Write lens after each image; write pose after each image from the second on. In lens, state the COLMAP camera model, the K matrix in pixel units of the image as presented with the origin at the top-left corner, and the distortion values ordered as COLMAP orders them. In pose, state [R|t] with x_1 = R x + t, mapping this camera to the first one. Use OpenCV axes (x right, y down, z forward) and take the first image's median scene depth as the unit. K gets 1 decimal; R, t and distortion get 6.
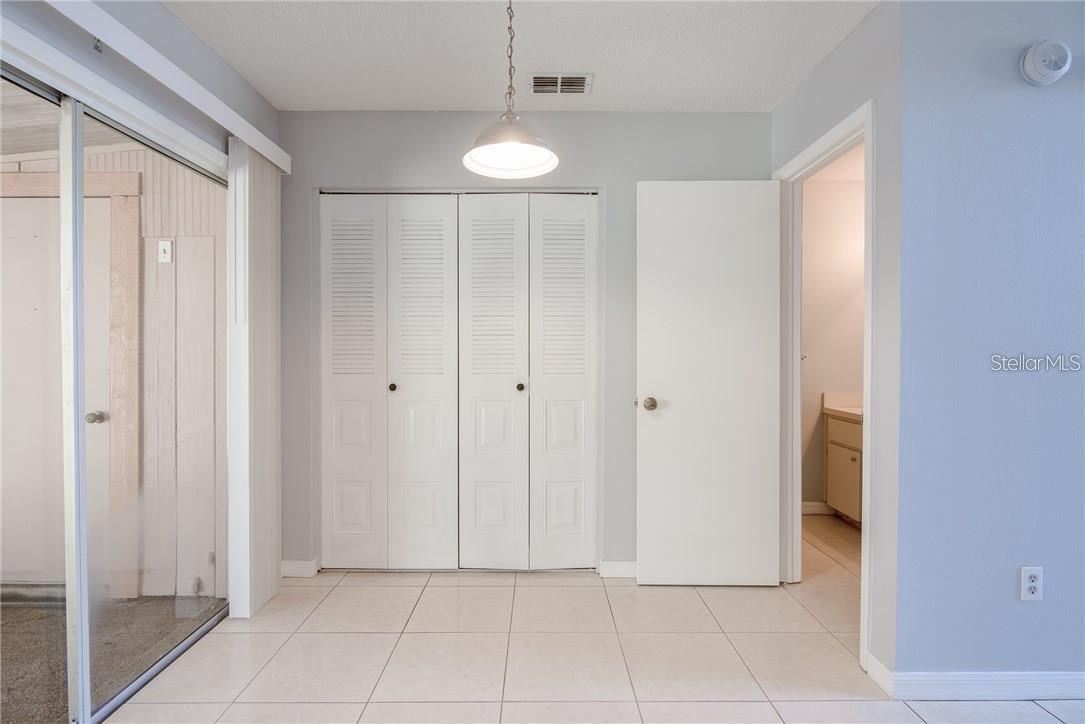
lens RADIAL K [[541.0, 0, 543.1], [0, 541.0, 359.0], [0, 0, 1]] dist [-0.011737, 0.000355]
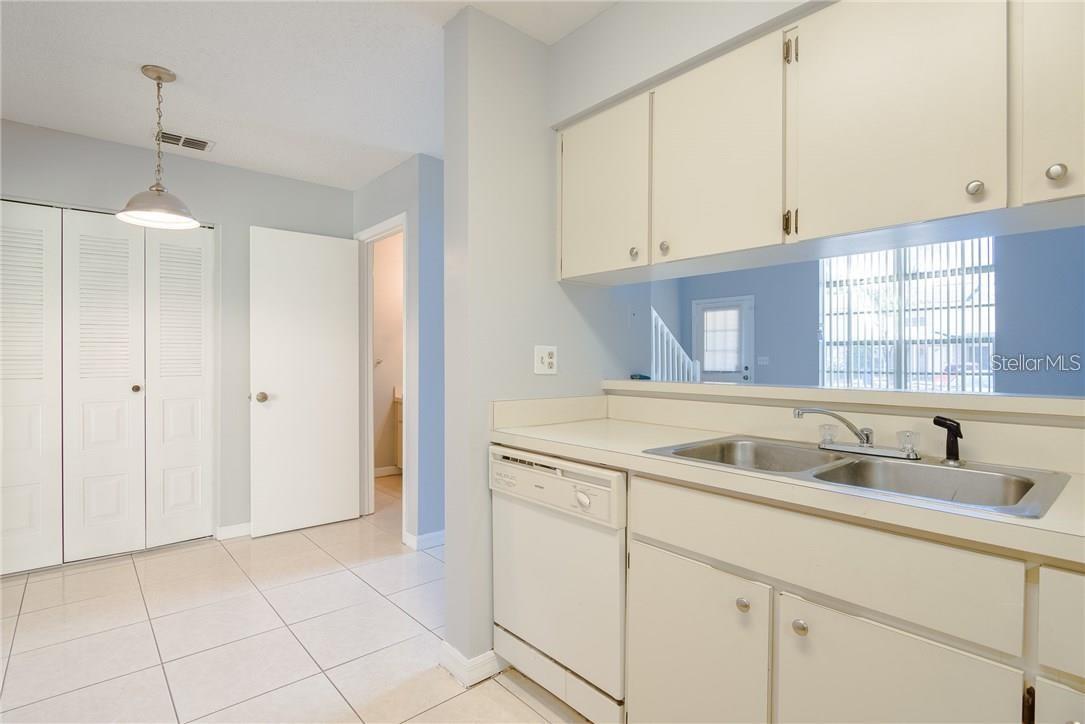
lens RADIAL K [[541.0, 0, 543.1], [0, 541.0, 359.0], [0, 0, 1]] dist [-0.011737, 0.000355]
pose [[0.760137, -0.001118, 0.649761, -0.128088], [0.006293, 0.999964, -0.005641, 0.001465], [-0.649732, 0.008377, 0.760117, -0.421627]]
